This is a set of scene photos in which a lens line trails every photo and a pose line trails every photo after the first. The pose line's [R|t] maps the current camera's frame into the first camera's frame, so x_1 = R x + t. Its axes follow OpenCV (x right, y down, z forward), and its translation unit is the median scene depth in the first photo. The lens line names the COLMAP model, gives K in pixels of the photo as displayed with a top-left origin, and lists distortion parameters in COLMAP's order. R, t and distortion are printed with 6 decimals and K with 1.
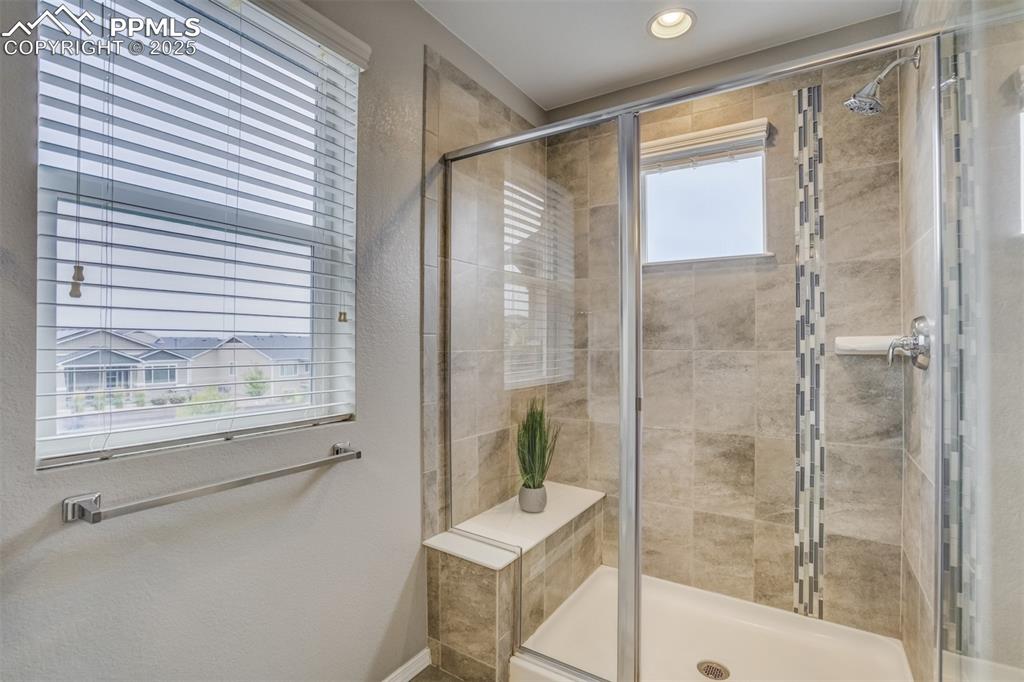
lens RADIAL K [[484.3, 0, 512.2], [0, 484.3, 343.4], [0, 0, 1]] dist [-0.030823, 0.000379]
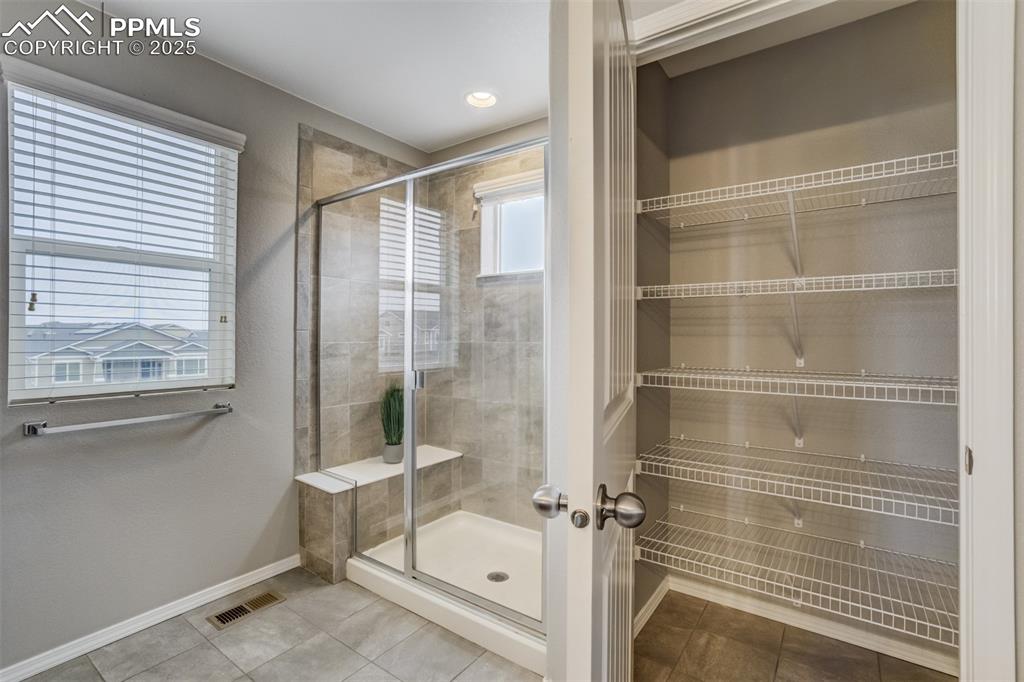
lens RADIAL K [[494.2, 0, 514.3], [0, 494.2, 336.8], [0, 0, 1]] dist [-0.012630, 0.010905]
pose [[0.996940, 0.000570, -0.078170, 0.544579], [-0.000677, 0.999999, -0.001340, 0.001601], [0.078169, 0.001389, 0.996939, -0.377349]]
